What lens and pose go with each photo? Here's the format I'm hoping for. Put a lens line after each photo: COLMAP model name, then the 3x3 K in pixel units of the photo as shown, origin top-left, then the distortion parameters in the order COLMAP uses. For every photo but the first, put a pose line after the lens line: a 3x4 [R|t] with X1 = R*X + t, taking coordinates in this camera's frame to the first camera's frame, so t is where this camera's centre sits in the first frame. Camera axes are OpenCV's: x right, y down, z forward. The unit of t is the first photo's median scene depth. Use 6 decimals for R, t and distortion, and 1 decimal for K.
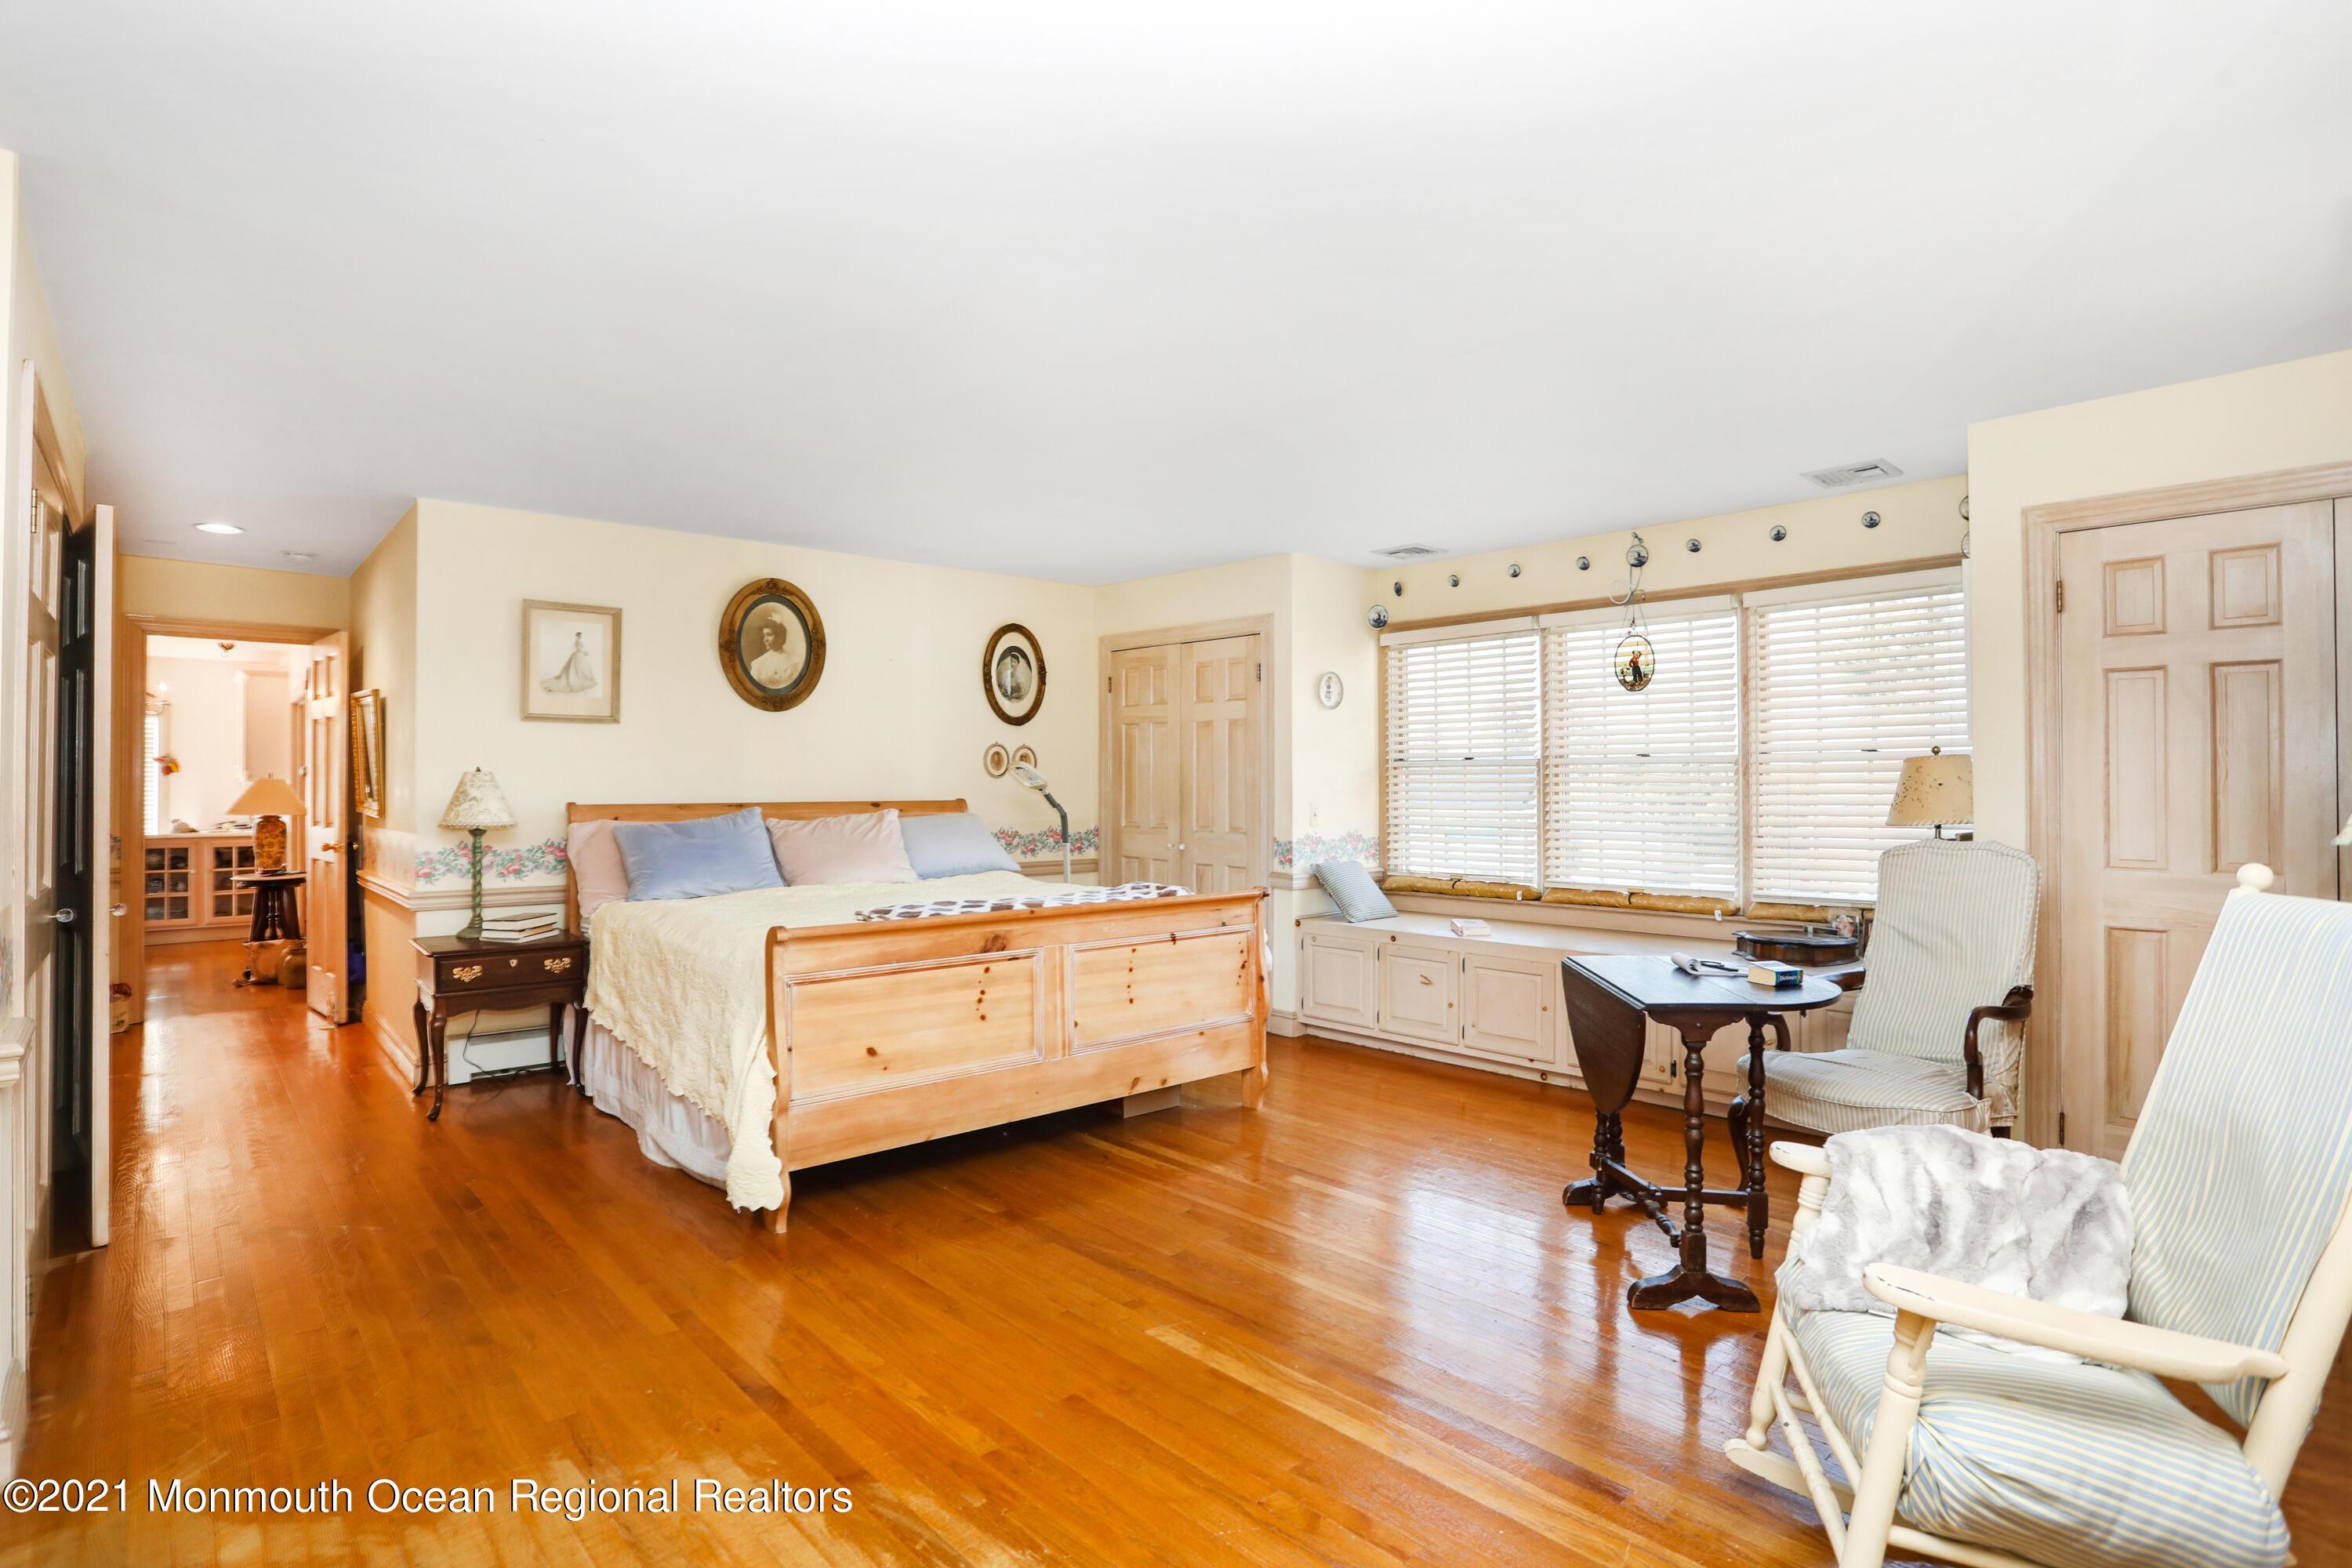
lens RADIAL K [[1193.9, 0, 1185.0], [0, 1193.9, 770.8], [0, 0, 1]] dist [-0.059341, 0.001180]
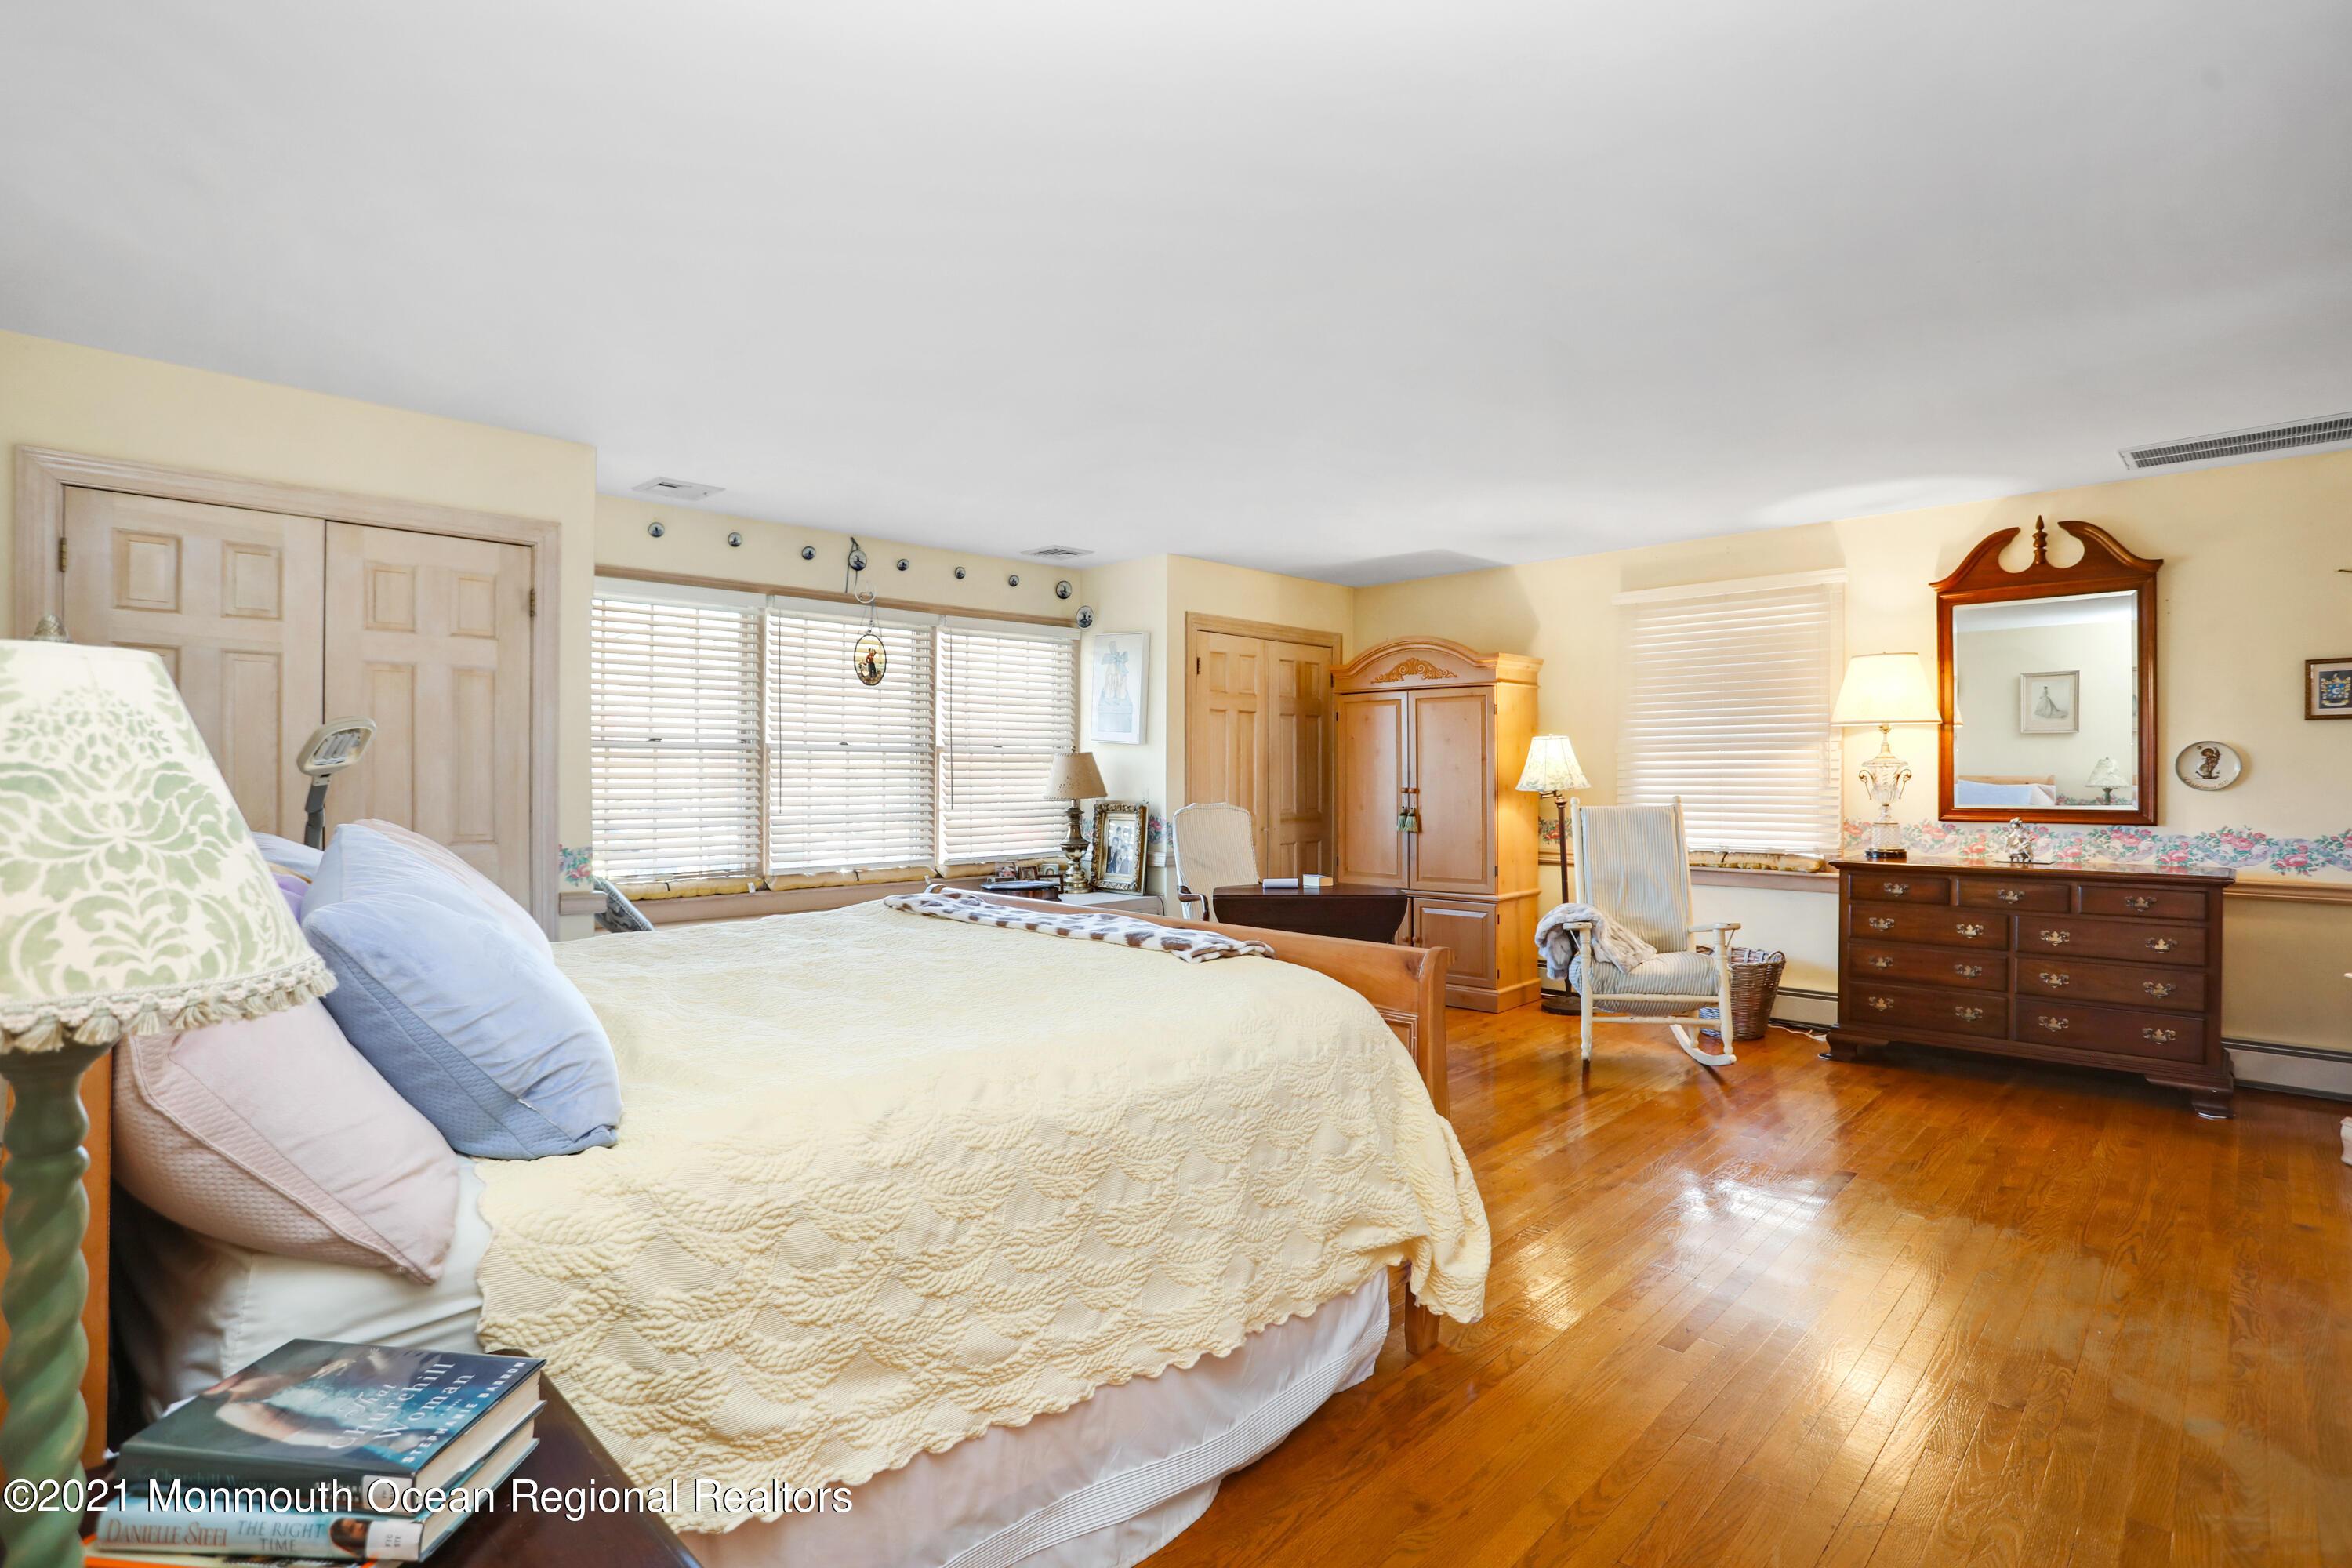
lens RADIAL K [[1193.9, 0, 1185.0], [0, 1193.9, 770.8], [0, 0, 1]] dist [-0.059341, 0.001180]
pose [[-0.070248, 0.004074, 0.997521, -0.731202], [-0.014606, 0.999880, -0.005112, 0.012766], [-0.997423, -0.014928, -0.070180, 0.780214]]
